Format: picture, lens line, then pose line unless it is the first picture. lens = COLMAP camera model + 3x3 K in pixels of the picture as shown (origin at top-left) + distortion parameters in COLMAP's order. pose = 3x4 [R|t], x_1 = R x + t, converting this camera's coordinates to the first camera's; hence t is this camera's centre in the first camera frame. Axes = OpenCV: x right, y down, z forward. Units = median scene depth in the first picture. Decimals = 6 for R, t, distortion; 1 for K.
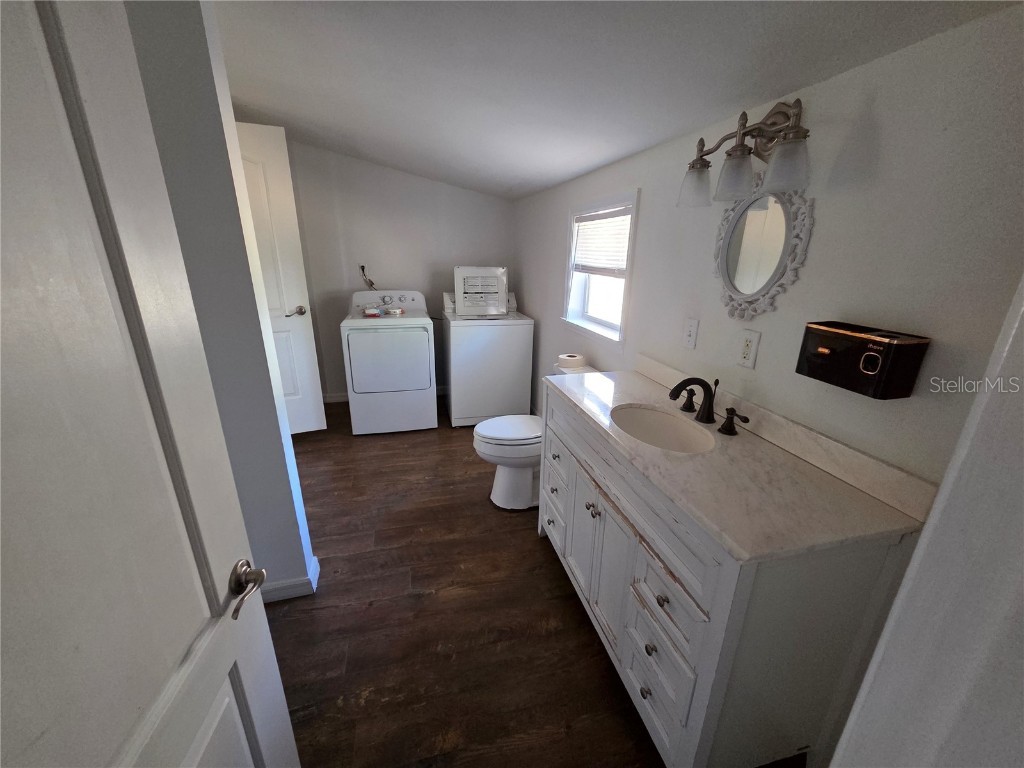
lens RADIAL K [[409.6, 0, 508.9], [0, 409.6, 385.1], [0, 0, 1]] dist [-0.000610, -0.000037]
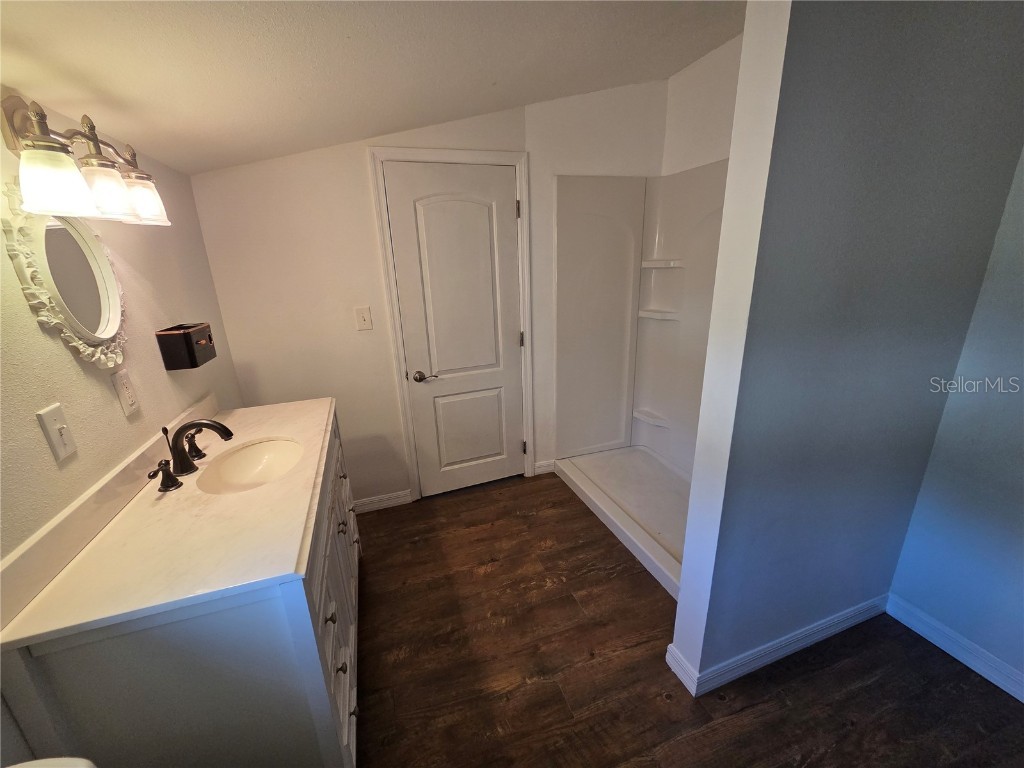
lens RADIAL K [[409.6, 0, 511.2], [0, 409.6, 384.8], [0, 0, 1]] dist [-0.000610, -0.000037]
pose [[-0.995604, 0.053284, -0.077028, -0.137037], [-0.001143, 0.815433, 0.578851, -0.514701], [0.093655, 0.576394, -0.811787, 1.514546]]
